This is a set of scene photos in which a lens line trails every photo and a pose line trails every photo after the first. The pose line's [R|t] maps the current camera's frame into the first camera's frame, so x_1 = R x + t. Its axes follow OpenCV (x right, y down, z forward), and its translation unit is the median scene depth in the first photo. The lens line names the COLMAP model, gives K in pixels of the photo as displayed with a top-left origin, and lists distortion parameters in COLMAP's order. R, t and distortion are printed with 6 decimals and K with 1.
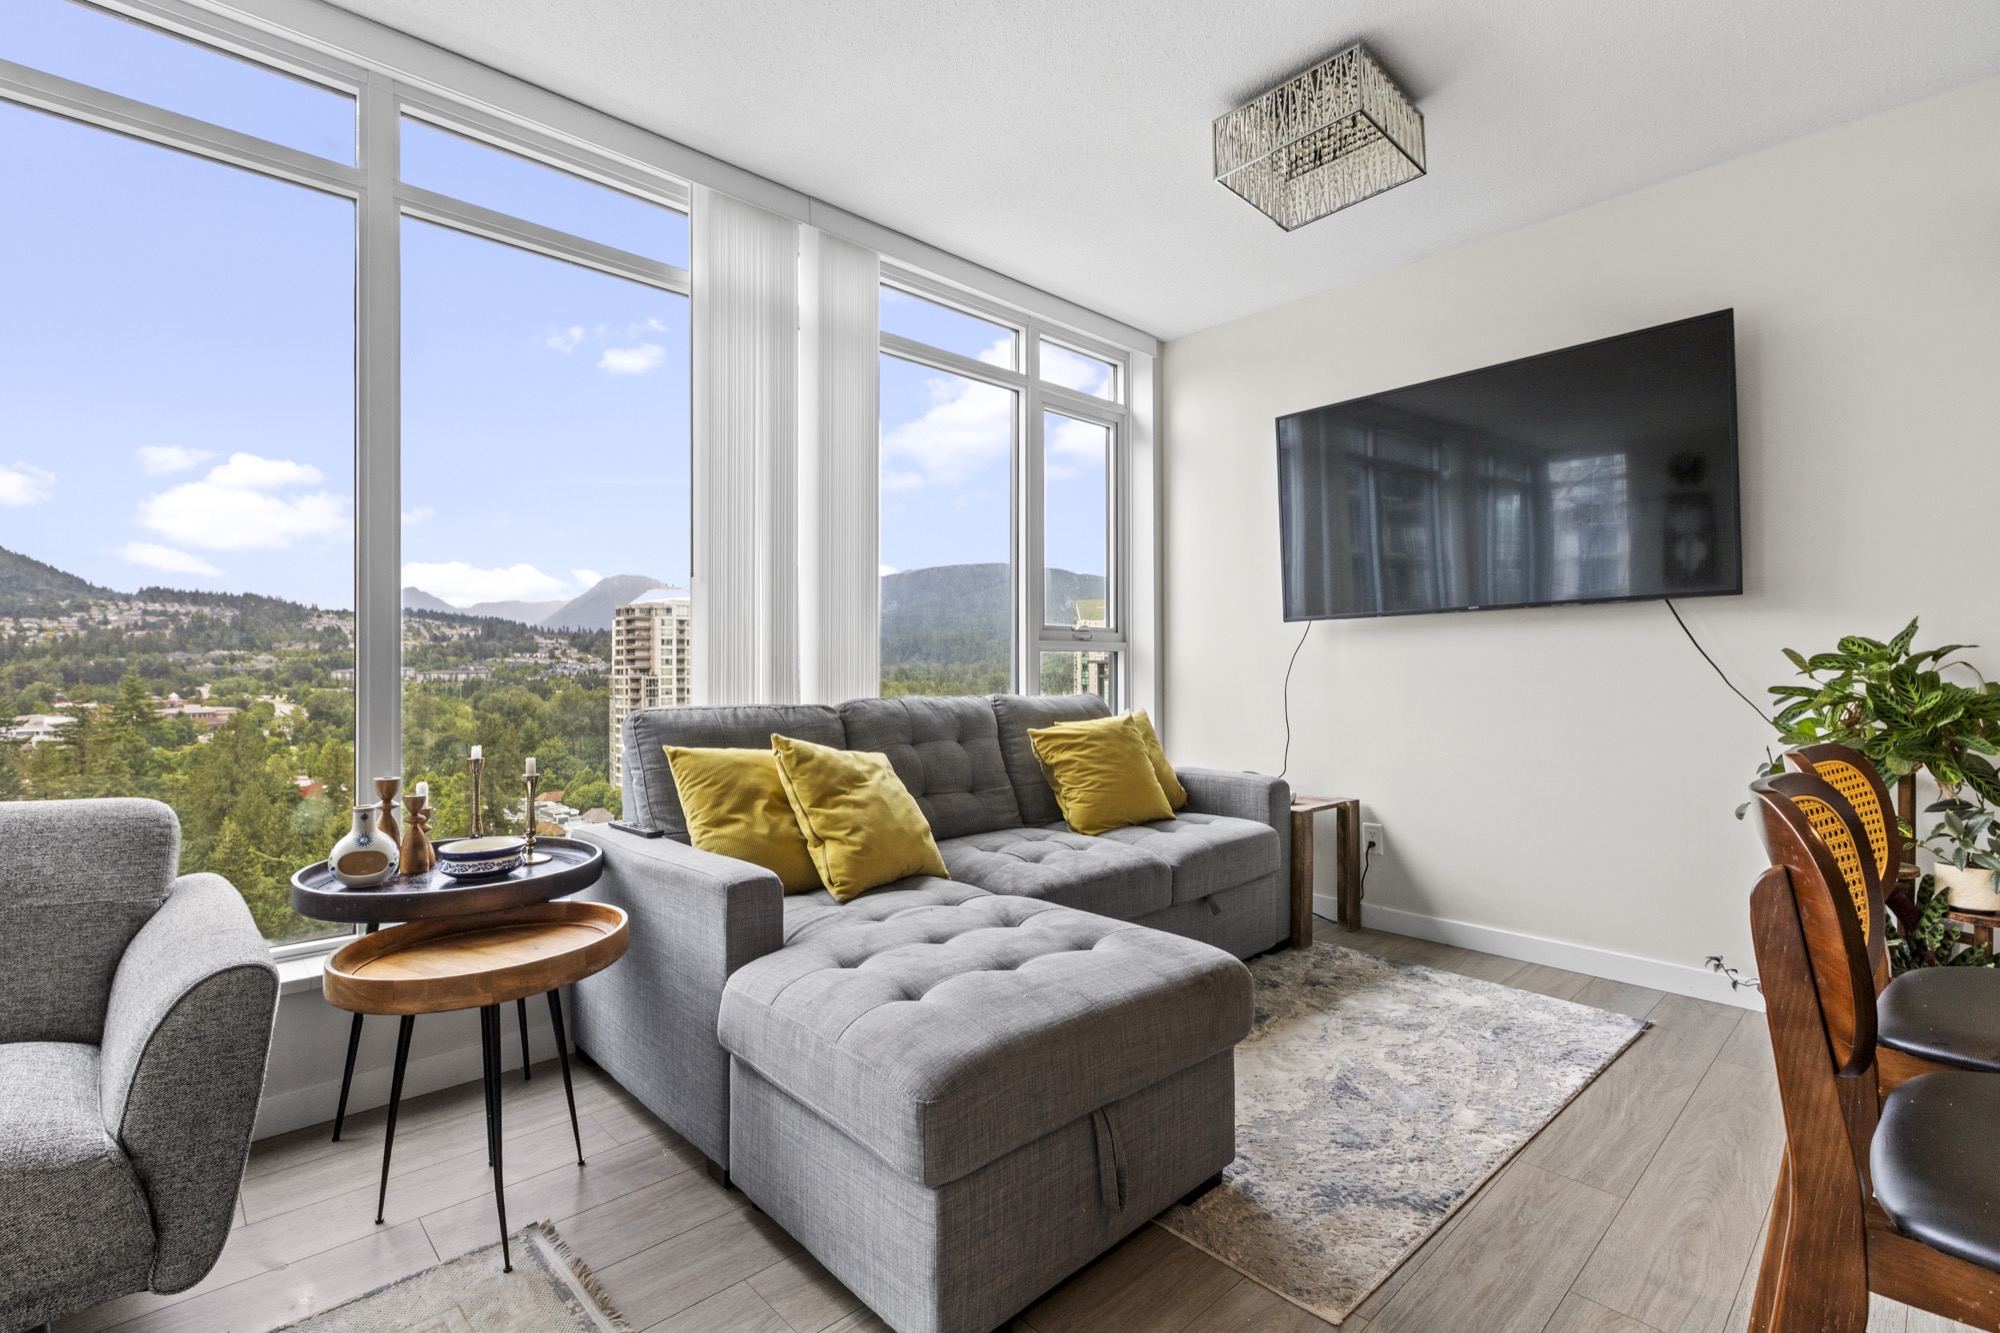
lens RADIAL K [[913.6, 0, 994.7], [0, 913.6, 662.4], [0, 0, 1]] dist [0.002763, -0.000784]
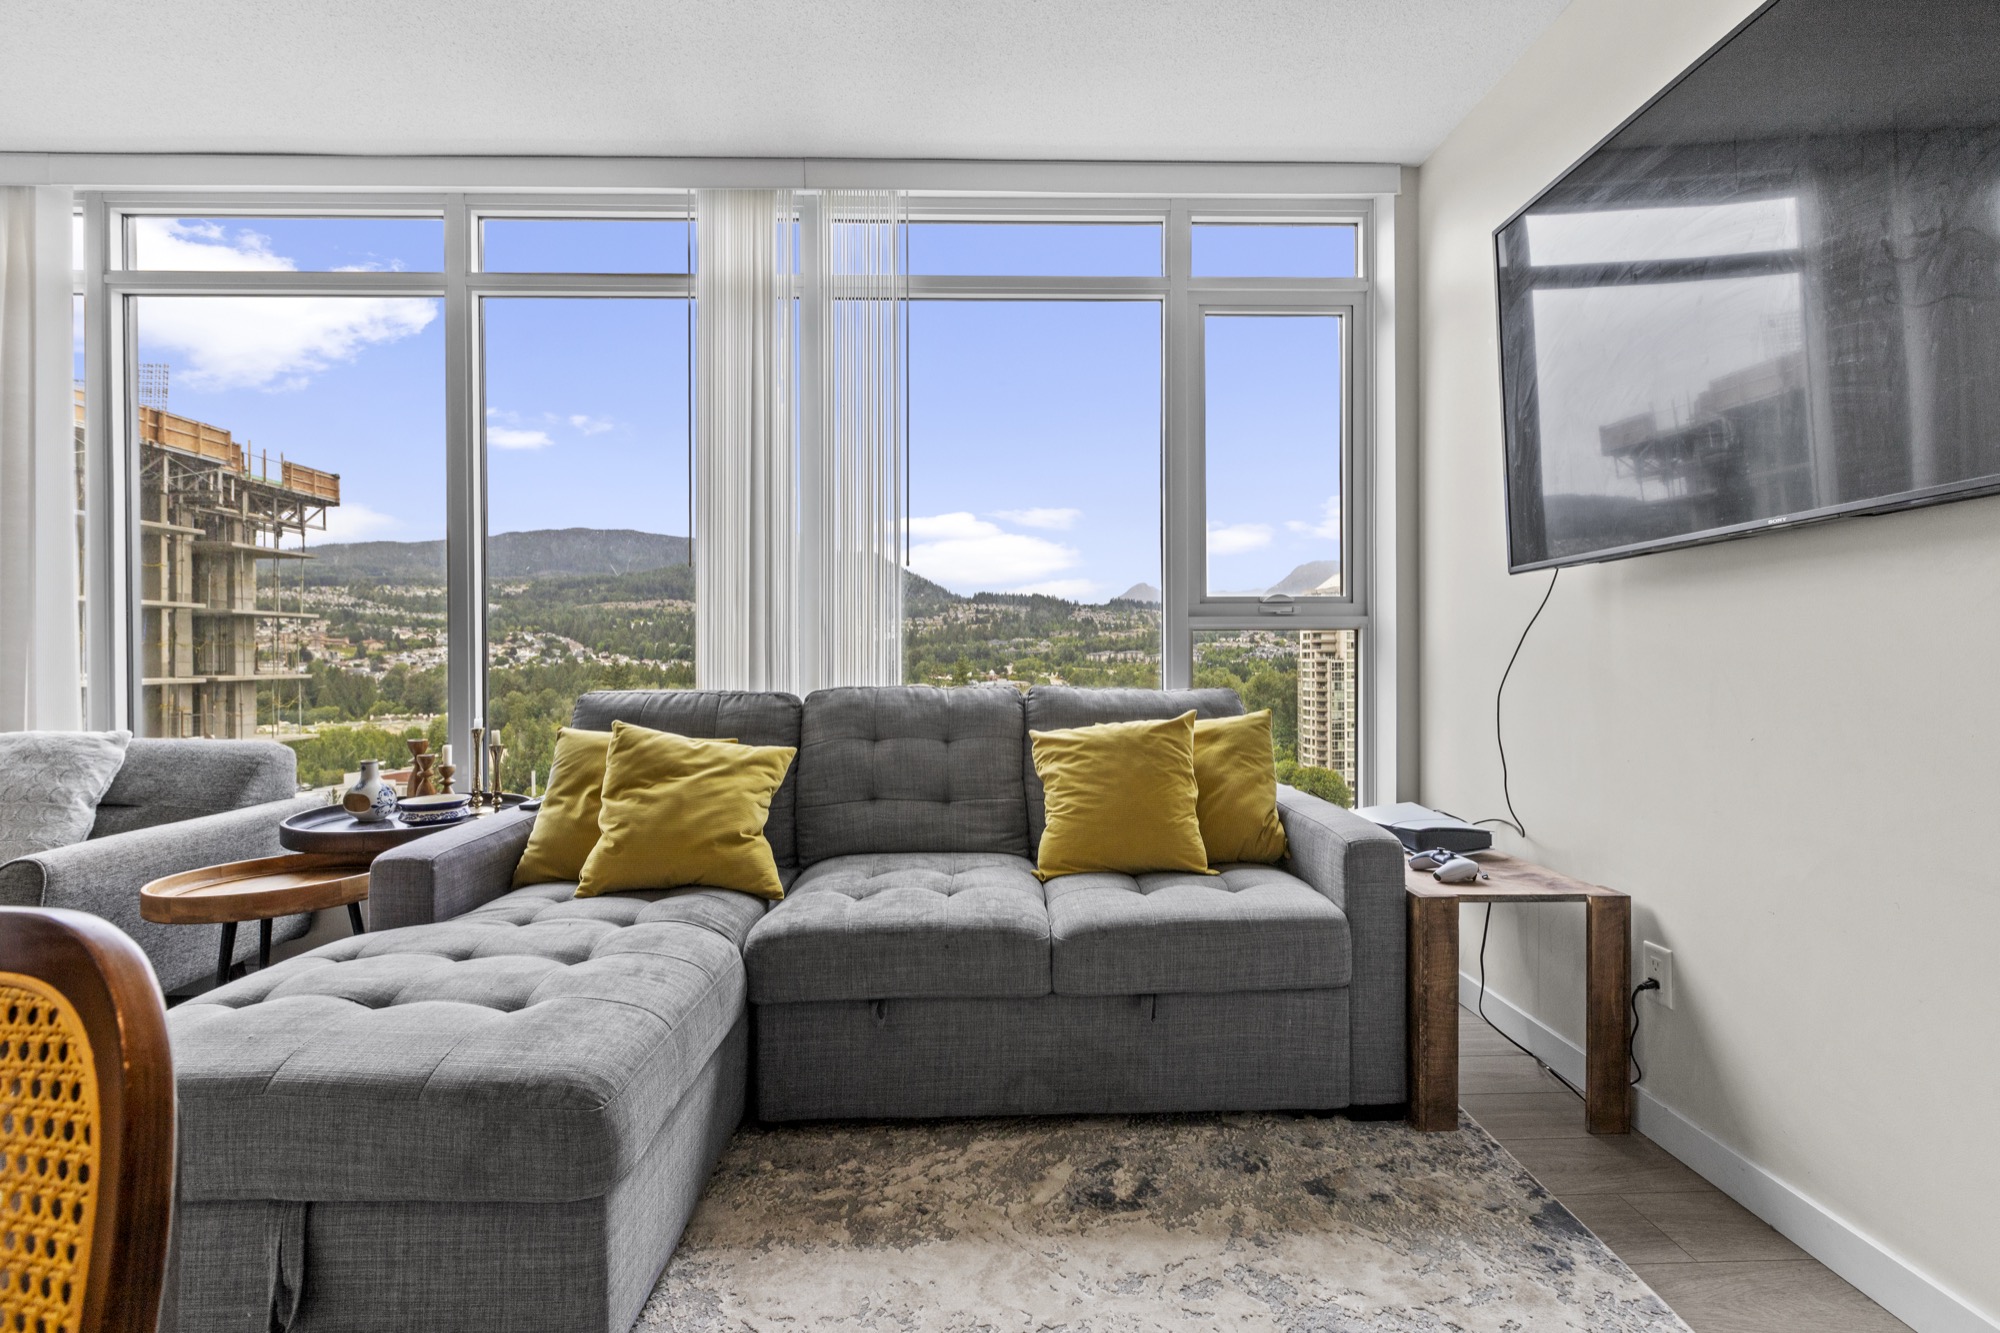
lens RADIAL K [[905.9, 0, 998.2], [0, 905.9, 664.3], [0, 0, 1]] dist [0.002577, -0.000396]
pose [[0.745555, 0.008267, -0.666393, 0.622498], [0.005365, 0.999816, 0.018405, -0.001381], [0.666423, -0.017297, 0.745373, 0.458772]]
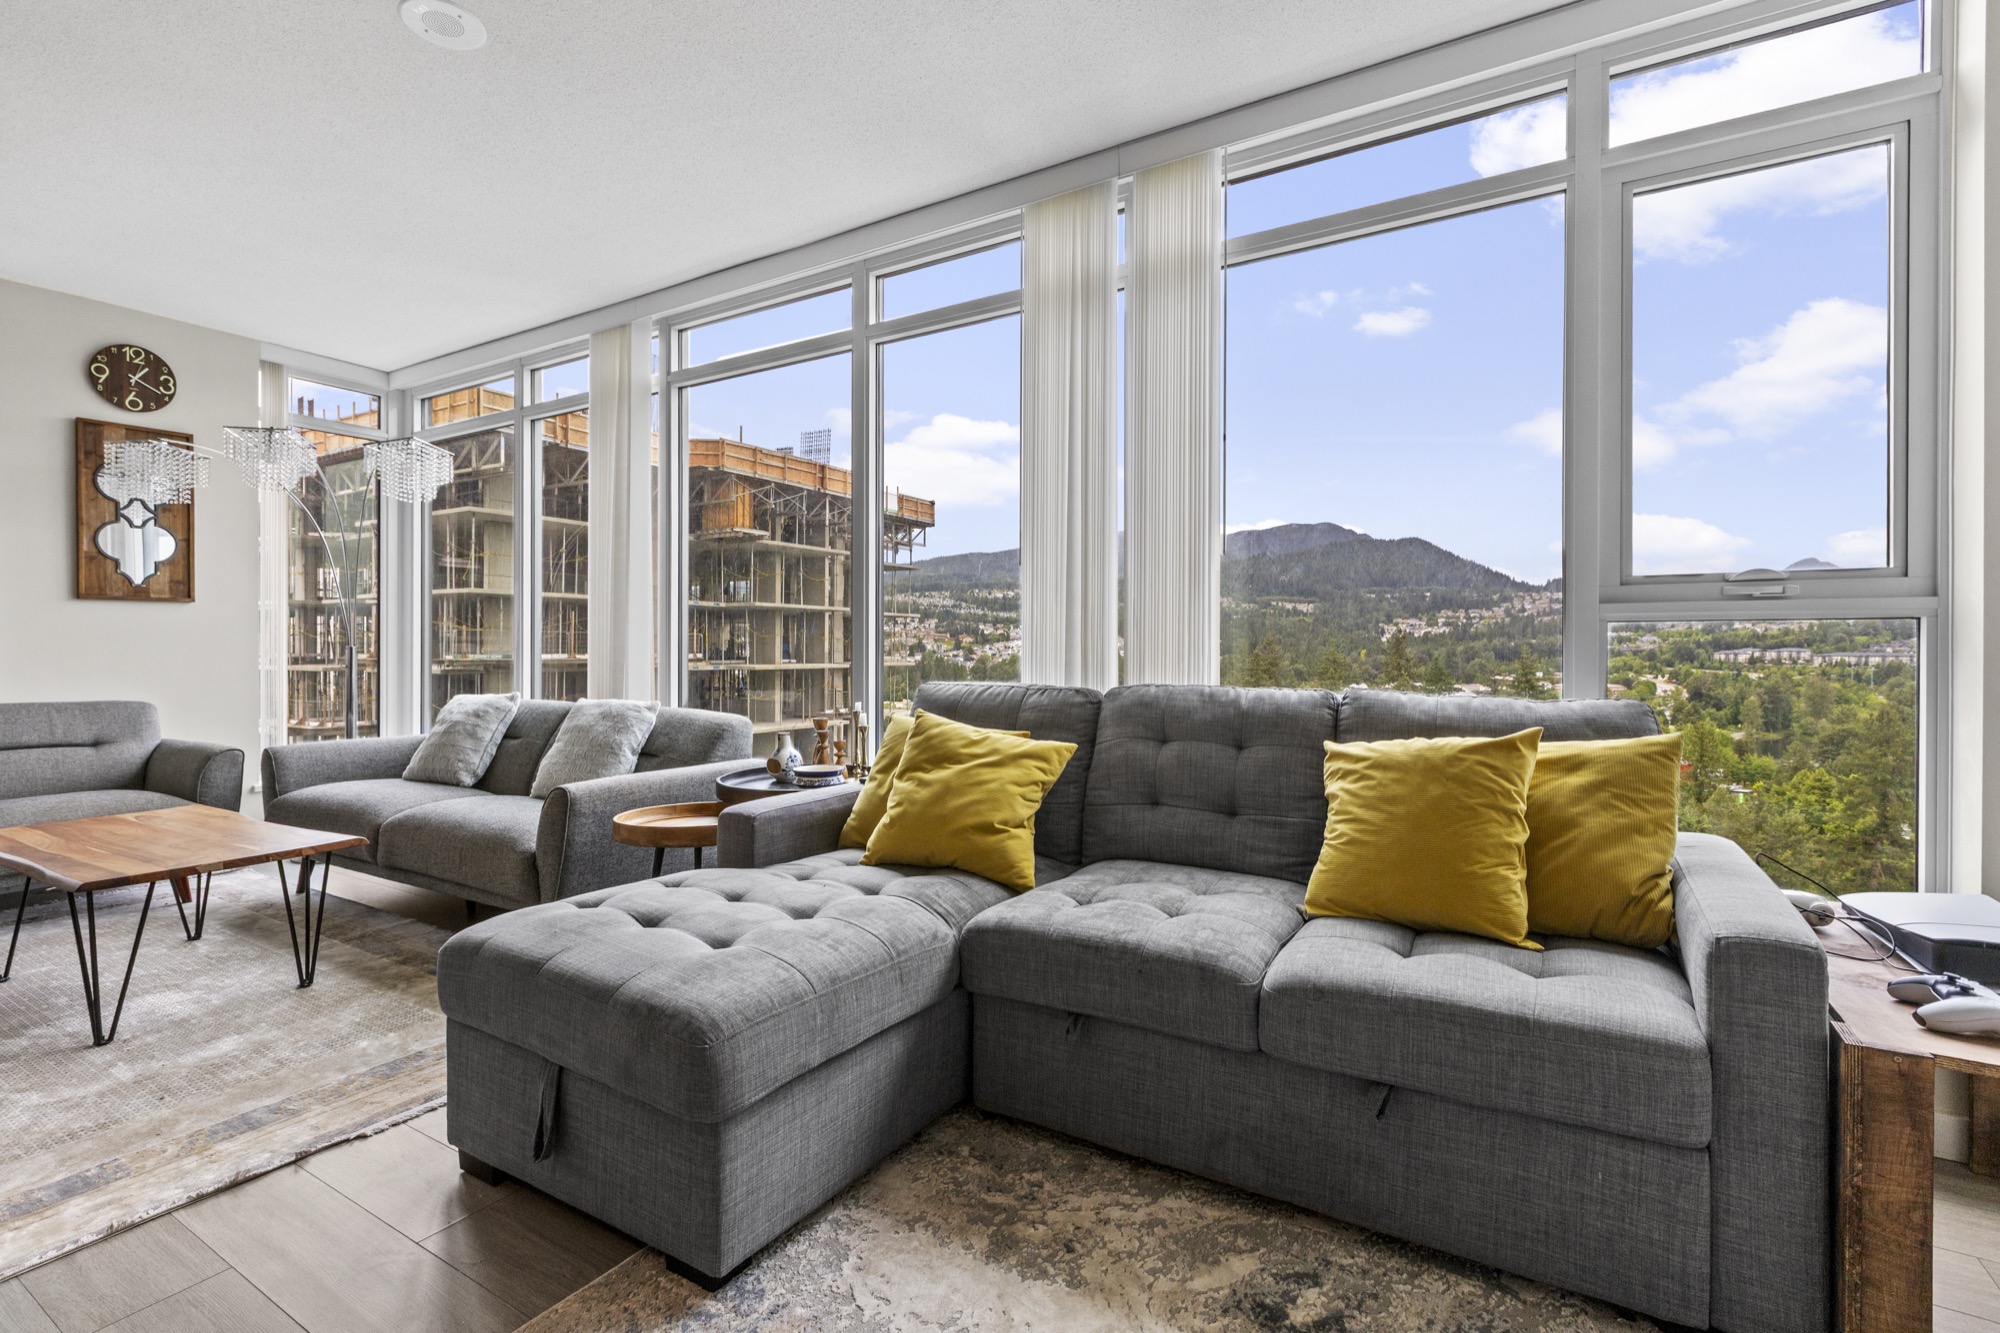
lens RADIAL K [[910.1, 0, 995.9], [0, 910.1, 650.4], [0, 0, 1]] dist [0.002959, 0.000044]
pose [[0.266623, 0.006415, -0.963780, 0.718319], [0.001397, 0.999974, 0.007042, -0.002004], [0.963800, -0.003224, 0.266607, 0.679739]]
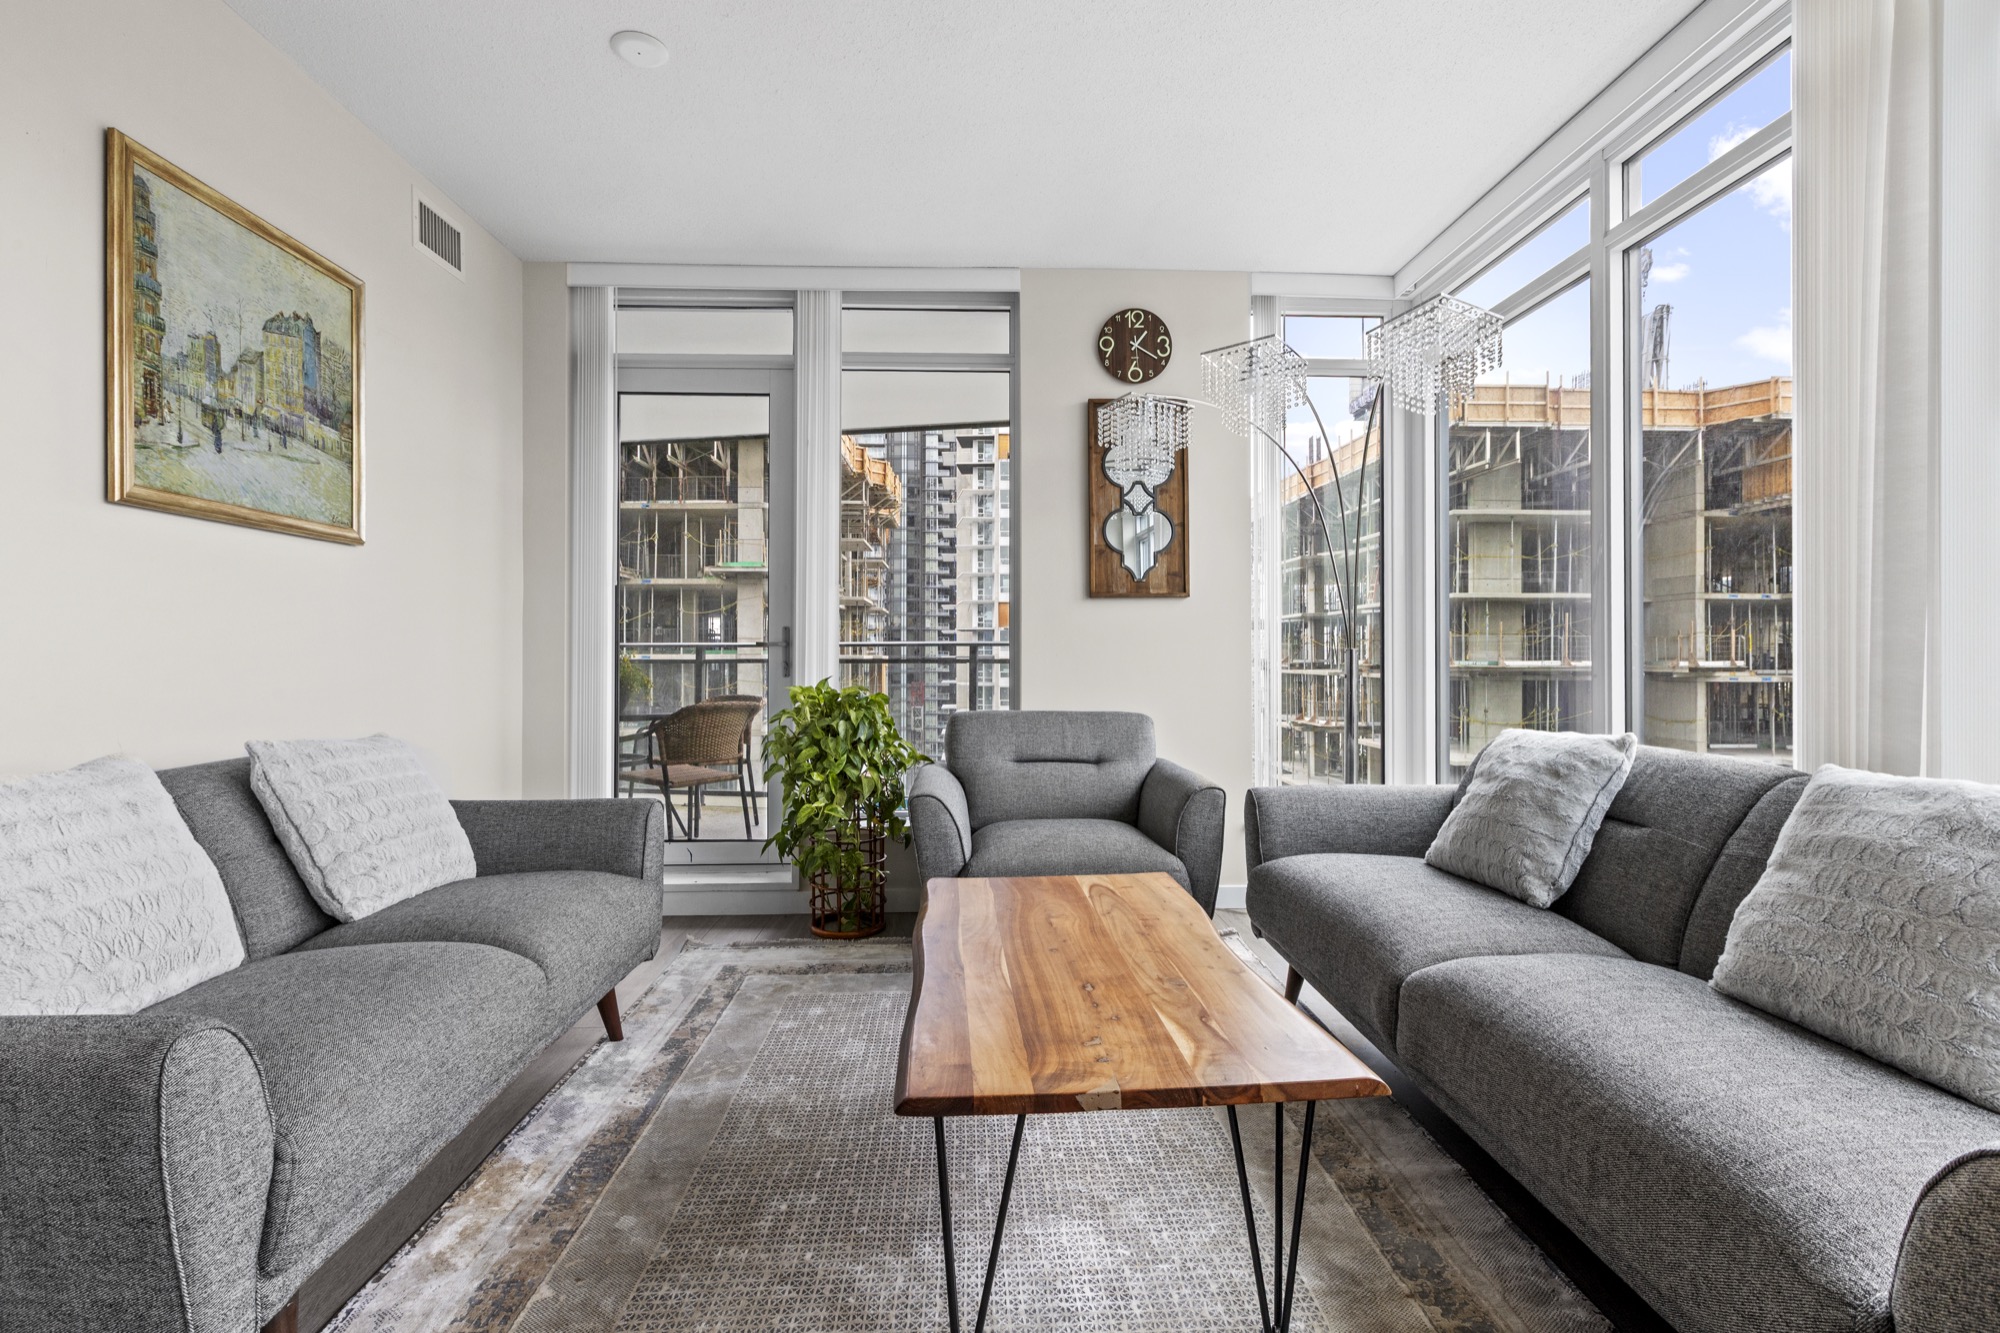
lens RADIAL K [[911.2, 0, 1008.4], [0, 911.2, 646.0], [0, 0, 1]] dist [-0.000991, -0.000139]
pose [[-0.647498, -0.002729, -0.762063, 0.009512], [0.007392, 0.999924, -0.009861, 0.005652], [0.762032, -0.012018, -0.647428, 0.422867]]
